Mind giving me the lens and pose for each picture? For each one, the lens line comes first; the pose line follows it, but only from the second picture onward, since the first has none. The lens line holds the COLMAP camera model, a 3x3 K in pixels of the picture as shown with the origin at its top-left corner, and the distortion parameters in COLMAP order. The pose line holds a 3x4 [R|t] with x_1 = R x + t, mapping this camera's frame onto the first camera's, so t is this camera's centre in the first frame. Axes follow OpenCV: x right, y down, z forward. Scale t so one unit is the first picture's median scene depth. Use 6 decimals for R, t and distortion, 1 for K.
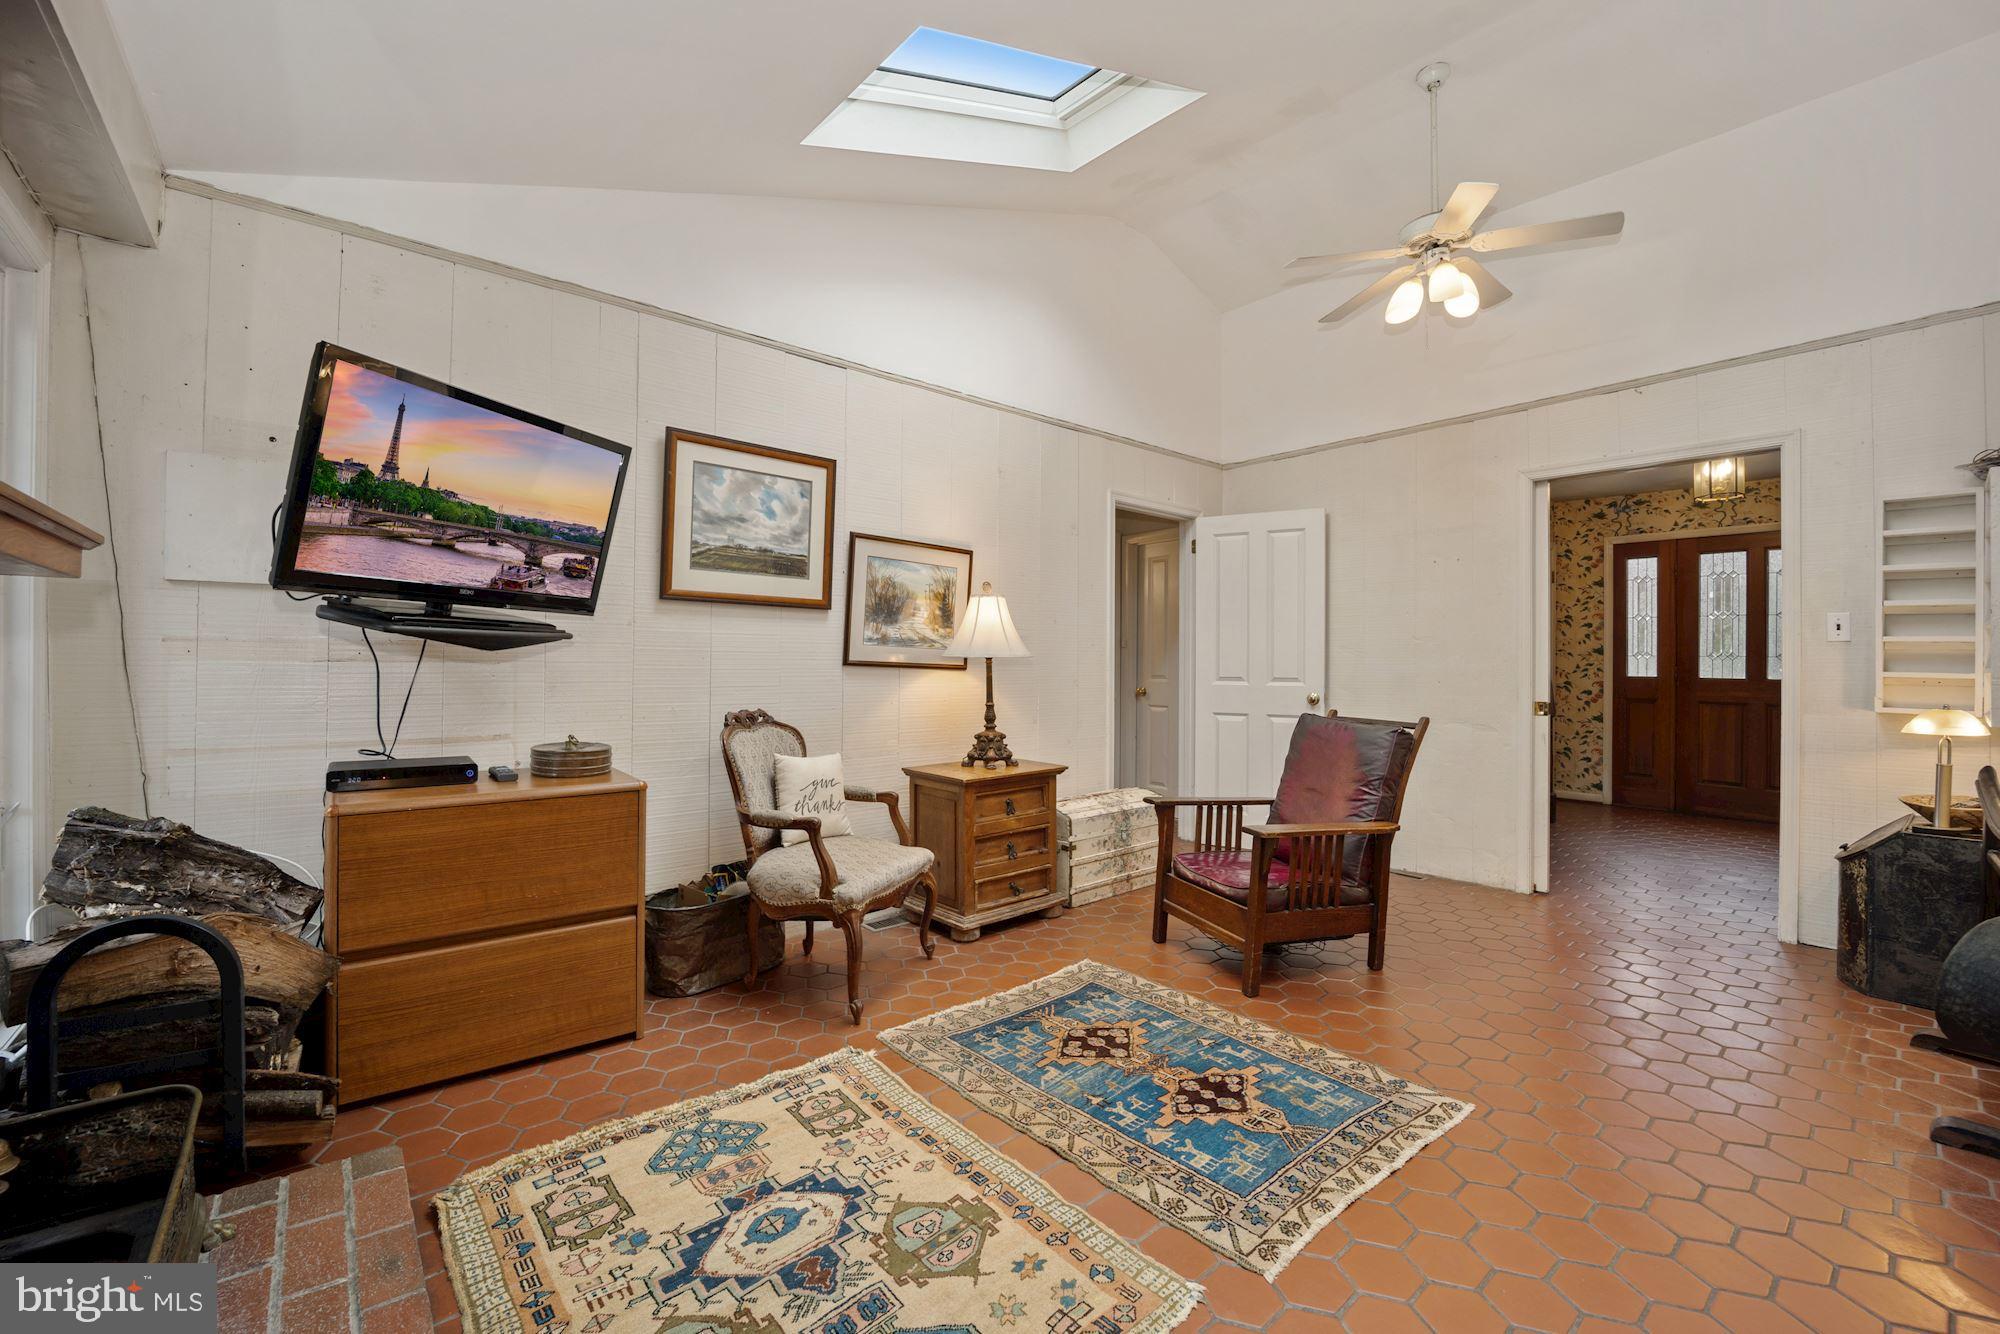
lens RADIAL K [[824.3, 0, 998.6], [0, 824.3, 656.1], [0, 0, 1]] dist [-0.014085, 0.000070]
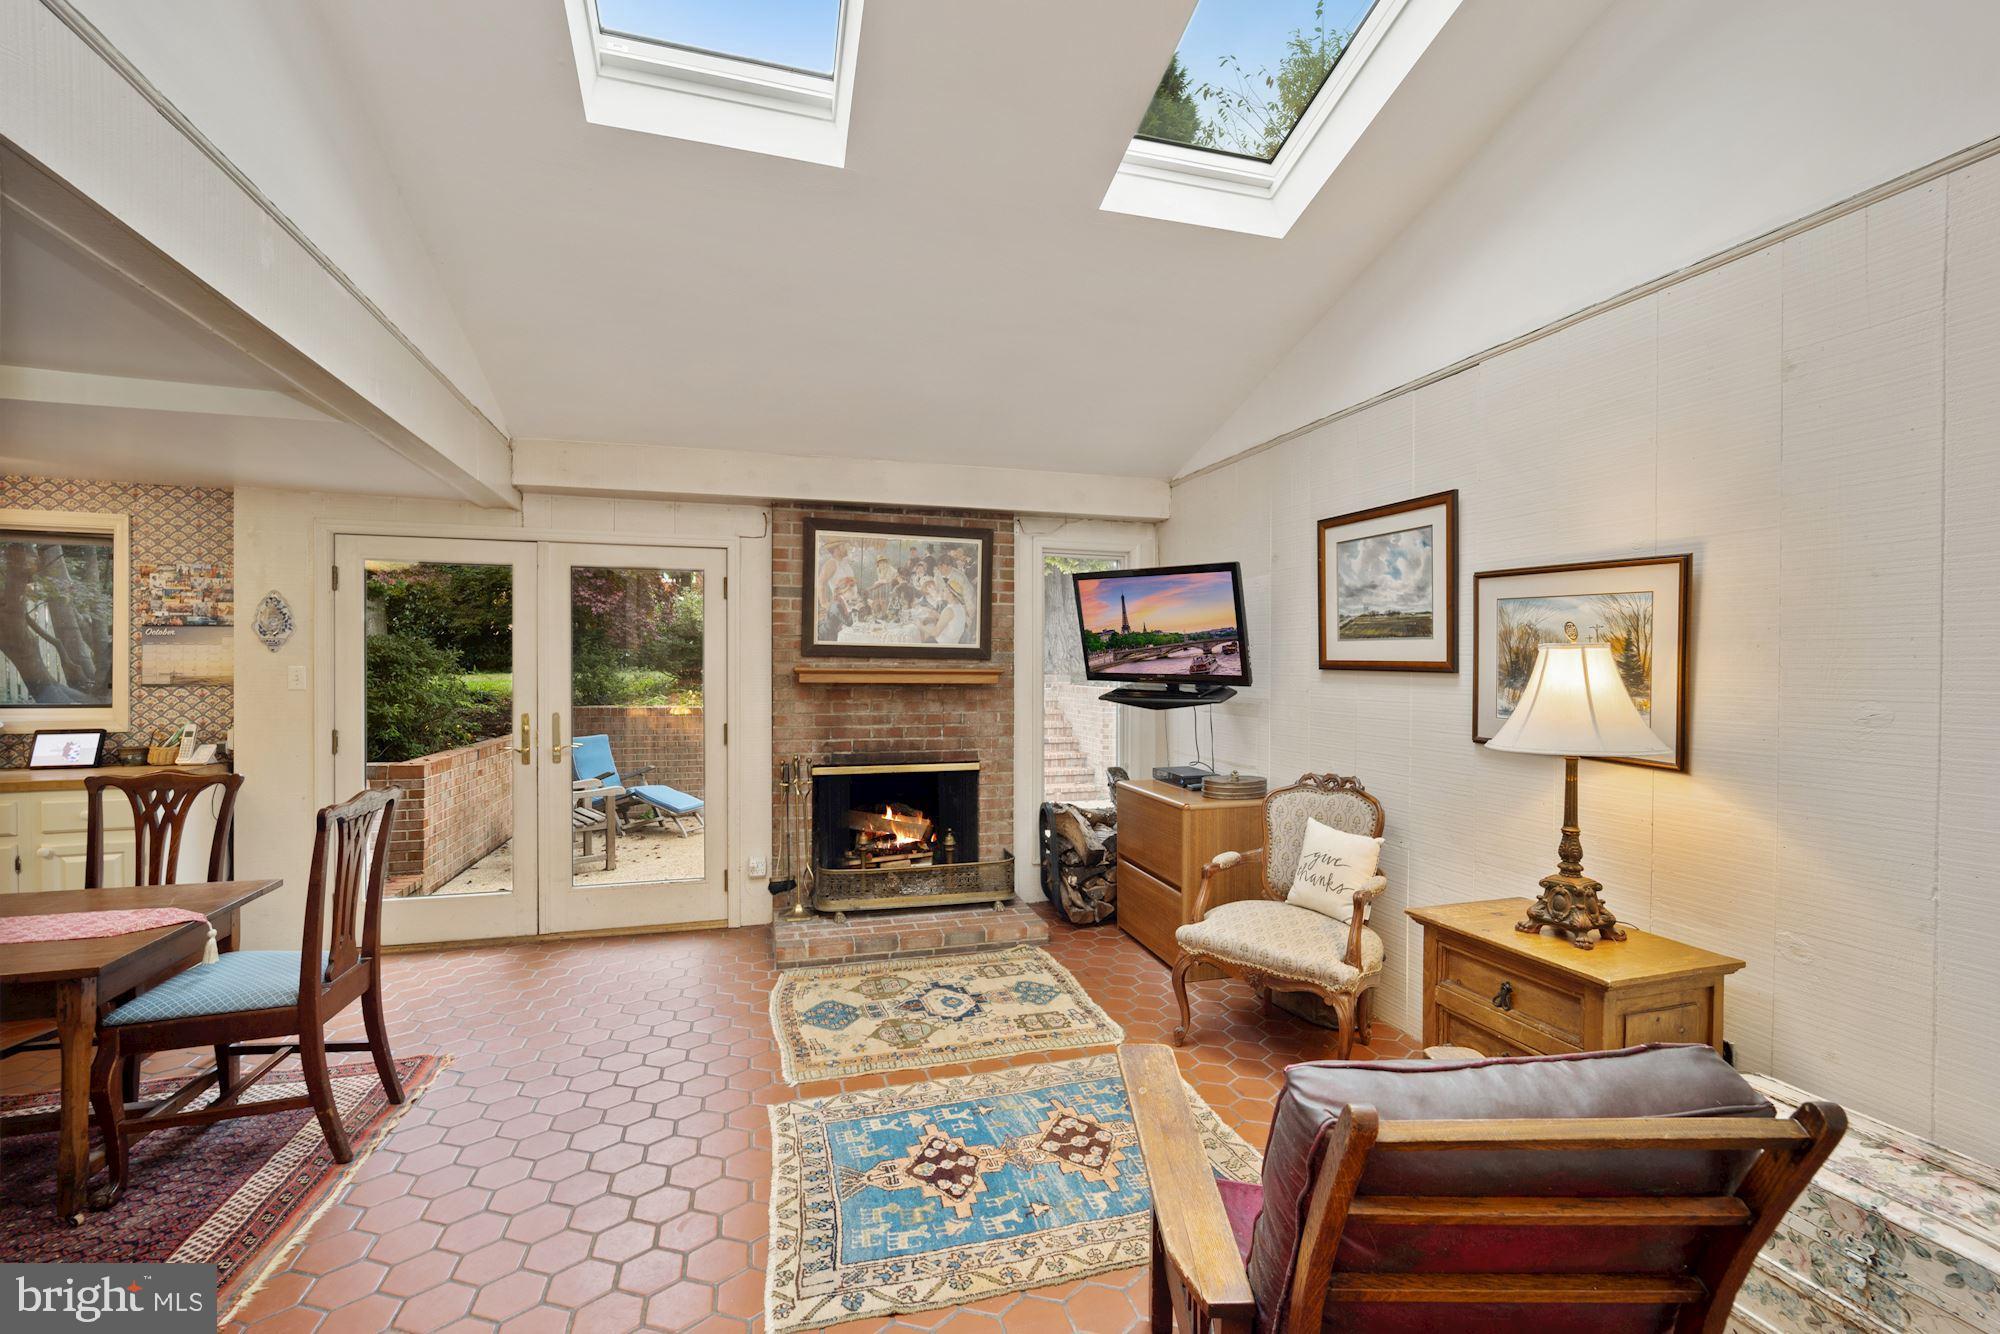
lens RADIAL K [[824.3, 0, 993.3], [0, 824.3, 675.5], [0, 0, 1]] dist [-0.014085, 0.000070]
pose [[-0.408560, 0.002578, -0.912728, 1.004166], [-0.002708, 0.999988, 0.004036, -0.076941], [0.912728, 0.004121, -0.408548, 1.257536]]
